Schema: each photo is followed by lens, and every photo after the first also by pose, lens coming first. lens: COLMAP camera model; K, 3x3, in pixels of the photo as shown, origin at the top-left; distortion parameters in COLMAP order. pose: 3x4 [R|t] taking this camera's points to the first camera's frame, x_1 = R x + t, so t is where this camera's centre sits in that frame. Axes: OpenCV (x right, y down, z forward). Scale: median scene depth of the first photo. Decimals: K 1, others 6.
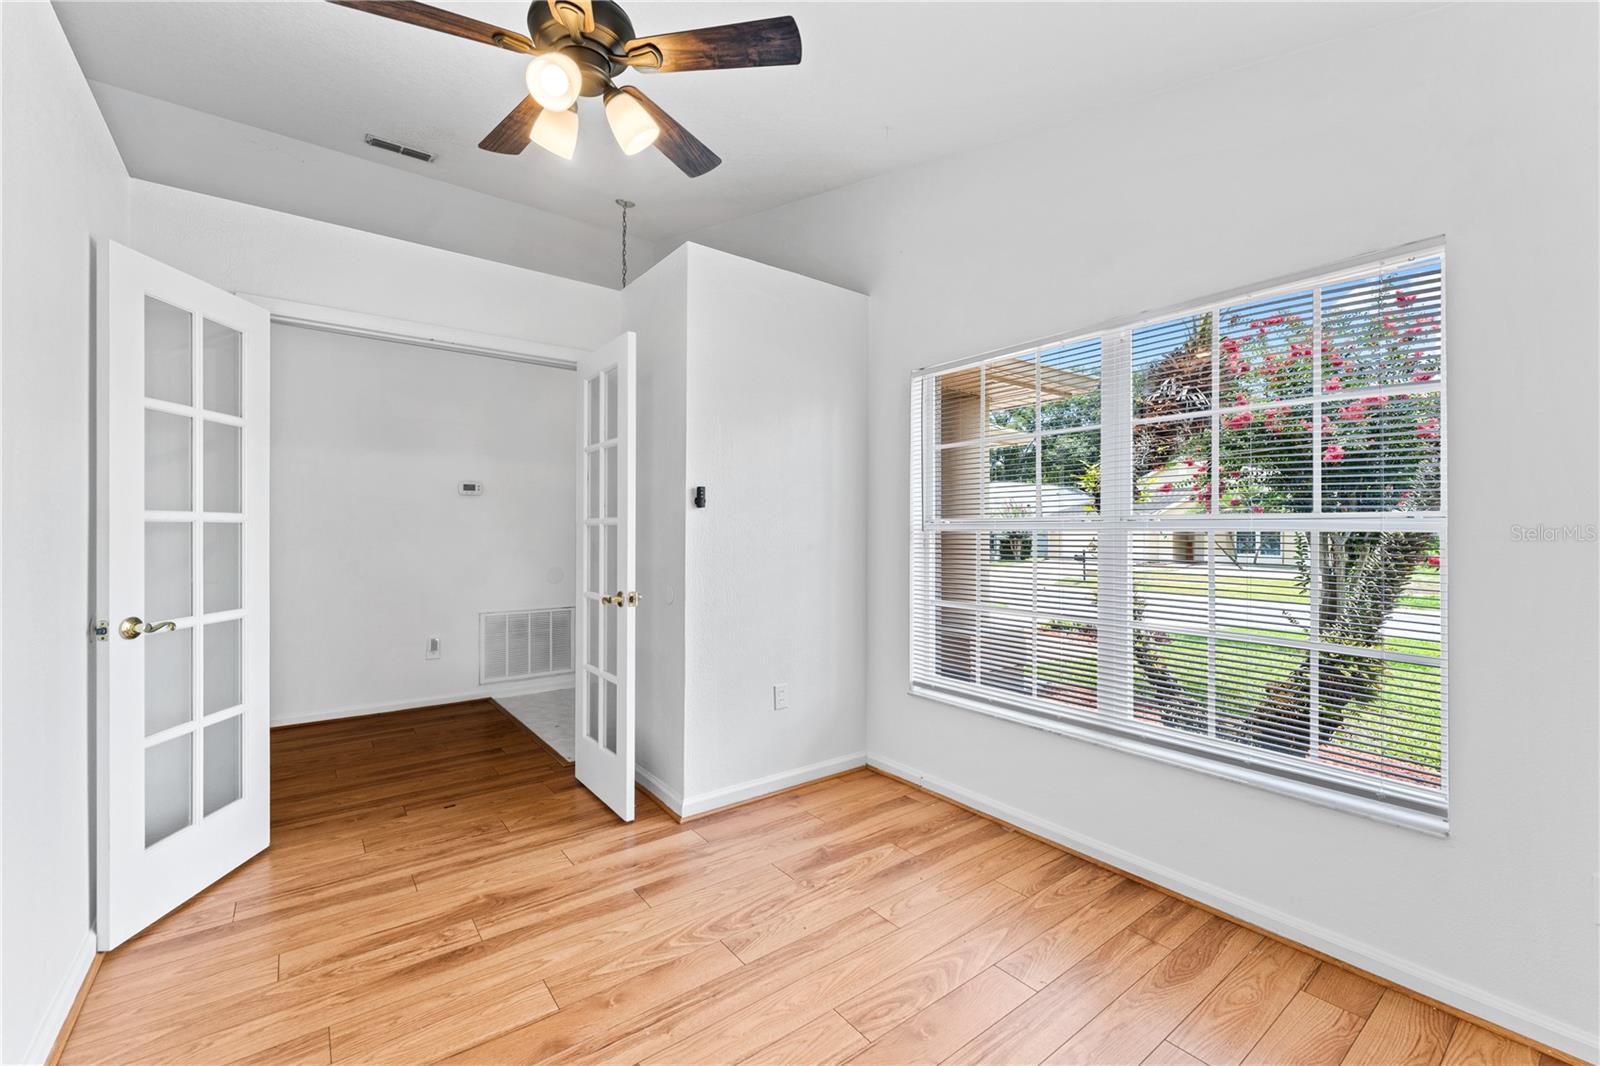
lens RADIAL K [[661.7, 0, 819.3], [0, 661.7, 516.4], [0, 0, 1]] dist [0.000259, -0.000044]
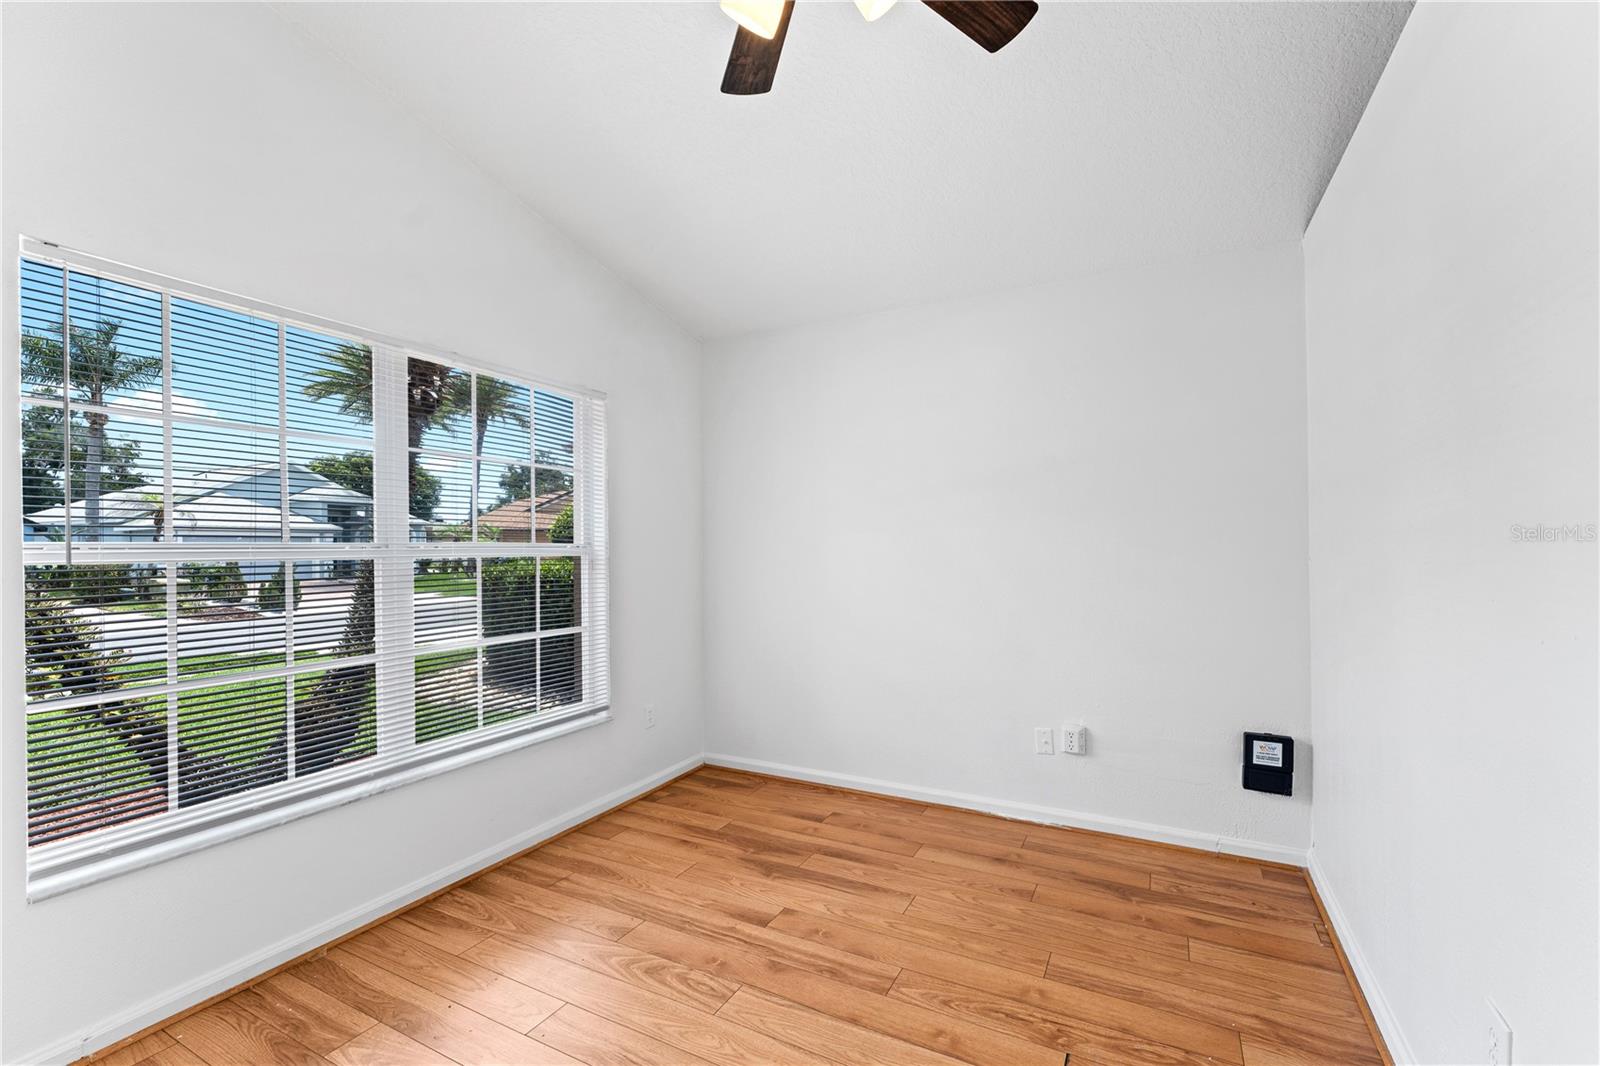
lens RADIAL K [[641.9, 0, 800.7], [0, 641.9, 530.0], [0, 0, 1]] dist [-0.002162, -0.000156]
pose [[-0.366761, 0.022298, 0.930048, -0.729682], [-0.007820, 0.999604, -0.027049, 0.006770], [-0.930282, -0.017193, -0.366442, 0.931860]]
